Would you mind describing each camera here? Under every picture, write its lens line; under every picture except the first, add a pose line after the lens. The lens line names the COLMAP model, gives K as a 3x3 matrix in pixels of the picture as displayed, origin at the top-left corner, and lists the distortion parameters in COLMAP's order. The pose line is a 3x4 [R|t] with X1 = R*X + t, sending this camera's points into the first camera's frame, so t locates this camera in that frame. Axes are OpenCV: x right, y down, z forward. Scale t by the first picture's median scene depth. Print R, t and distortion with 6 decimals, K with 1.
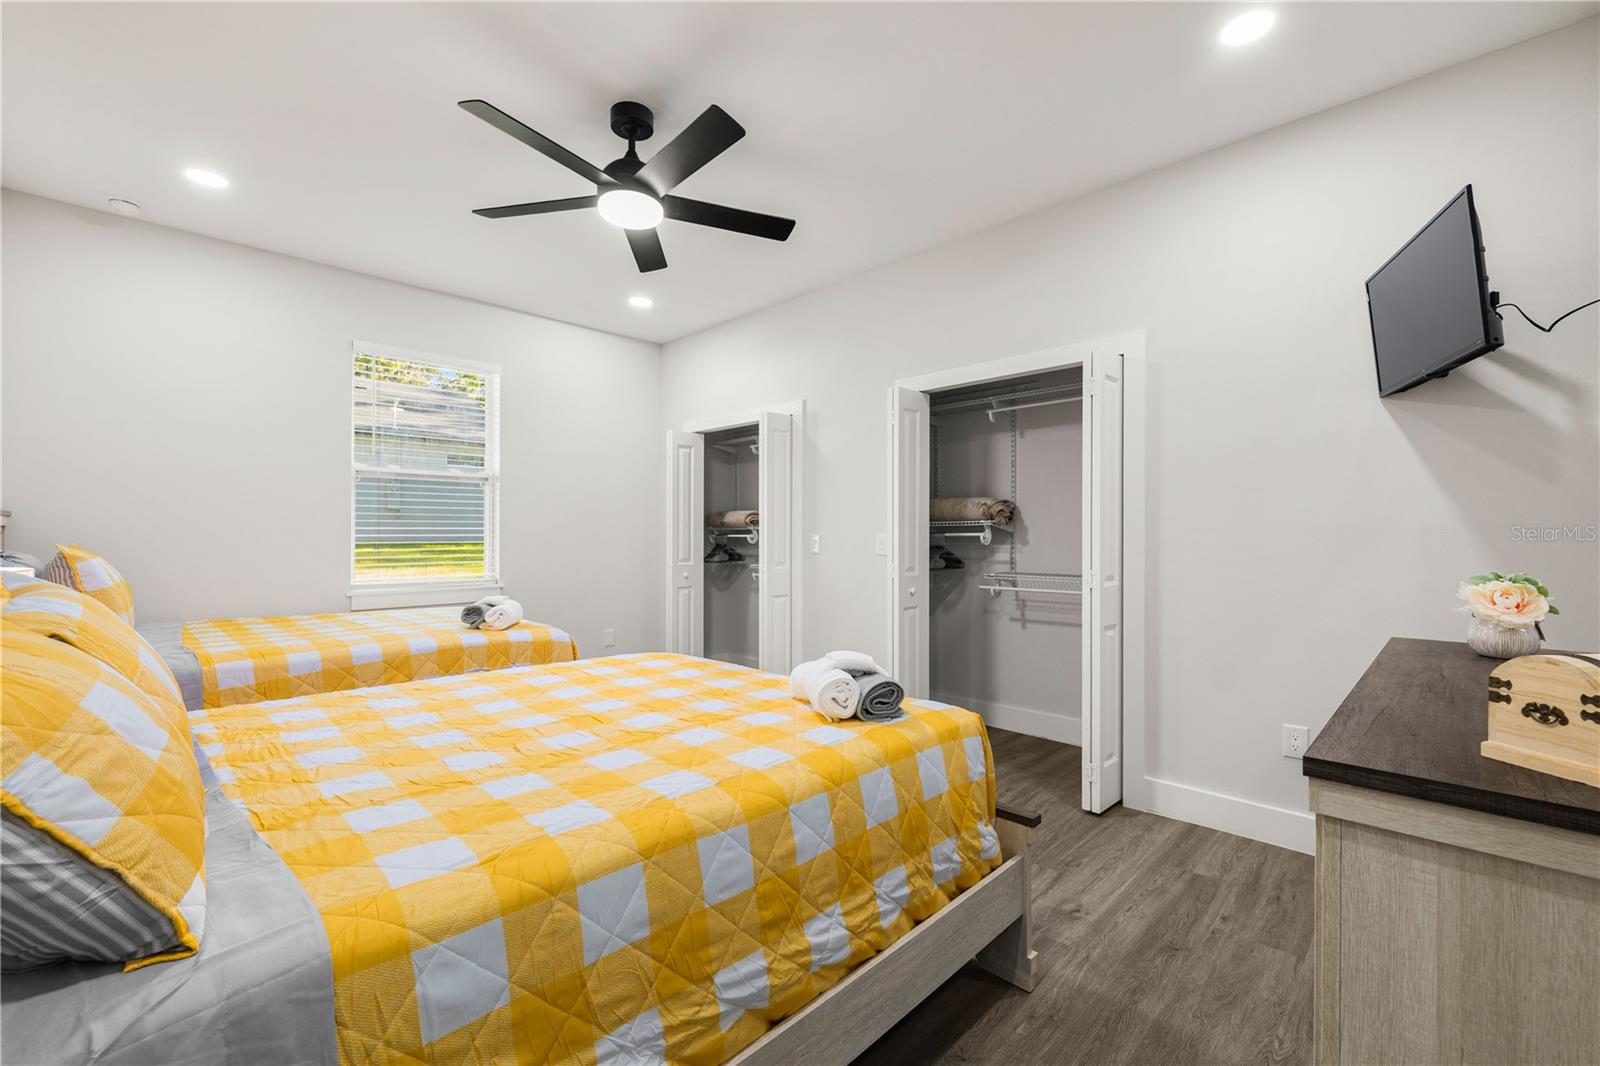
lens RADIAL K [[673.5, 0, 797.3], [0, 673.5, 534.0], [0, 0, 1]] dist [0.000696, 0.001236]
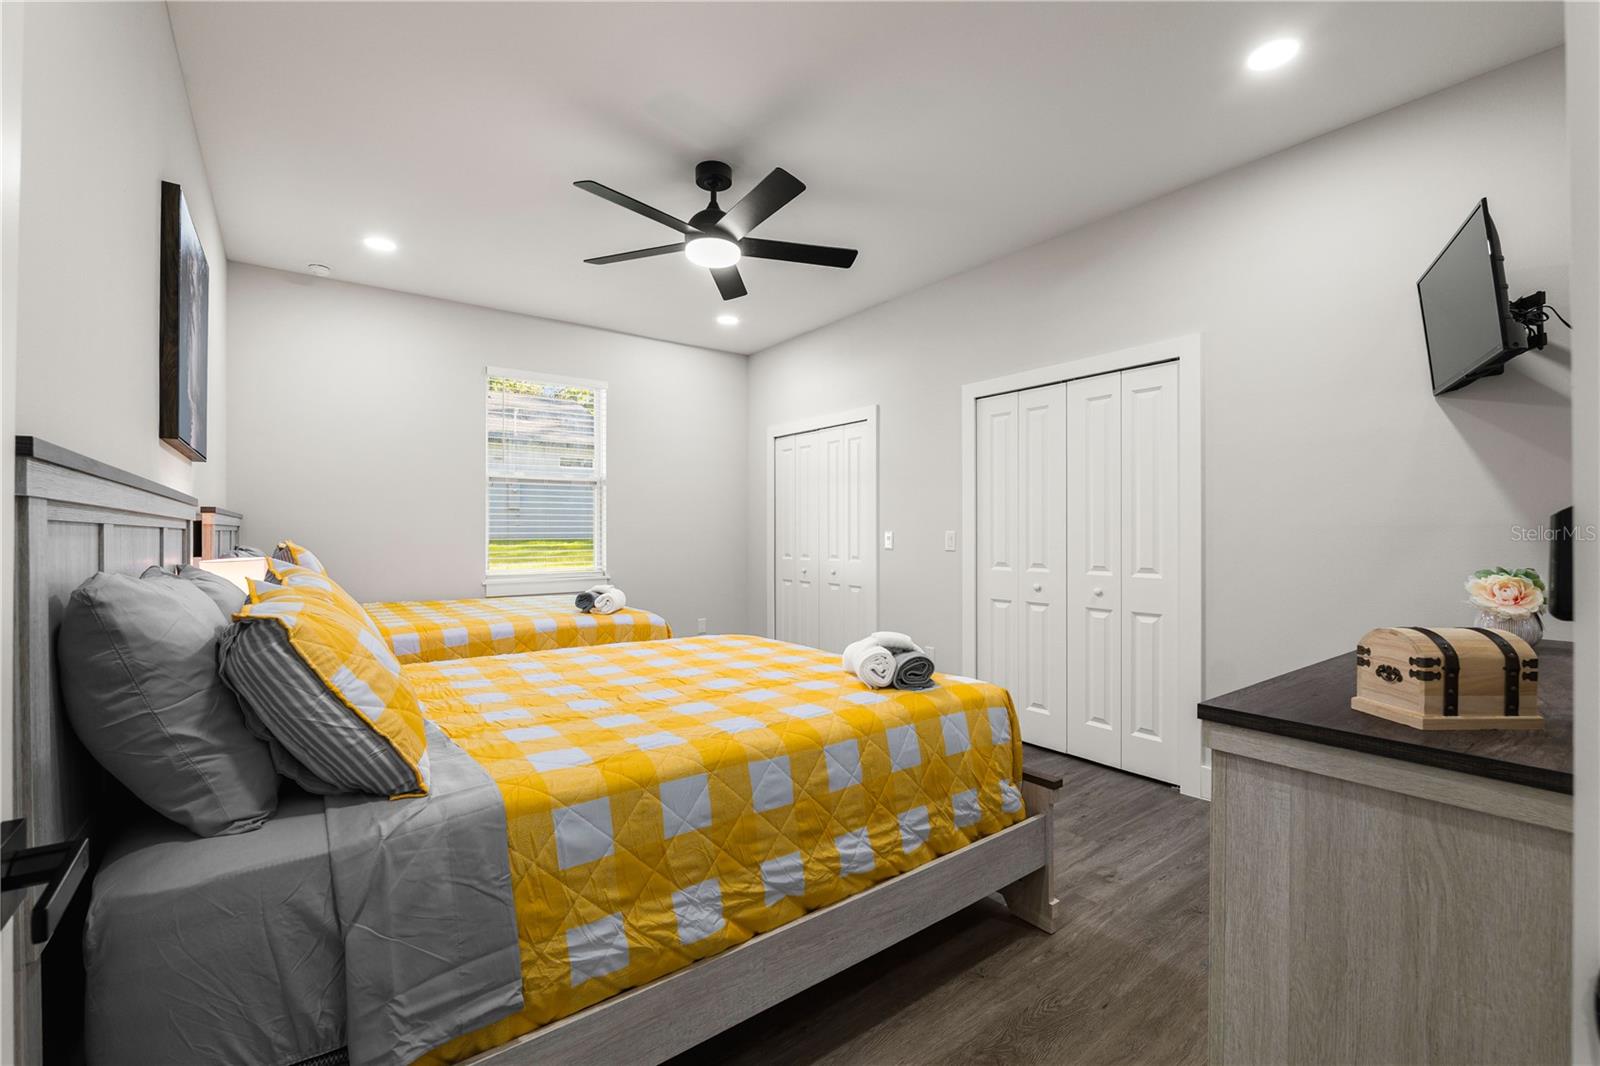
lens RADIAL K [[673.5, 0, 800.8], [0, 673.5, 533.0], [0, 0, 1]] dist [0.000696, 0.001236]
pose [[0.990871, -0.001410, -0.134805, 0.091935], [0.001931, 0.999991, 0.003733, -0.002712], [0.134798, -0.003959, 0.990865, -0.207784]]
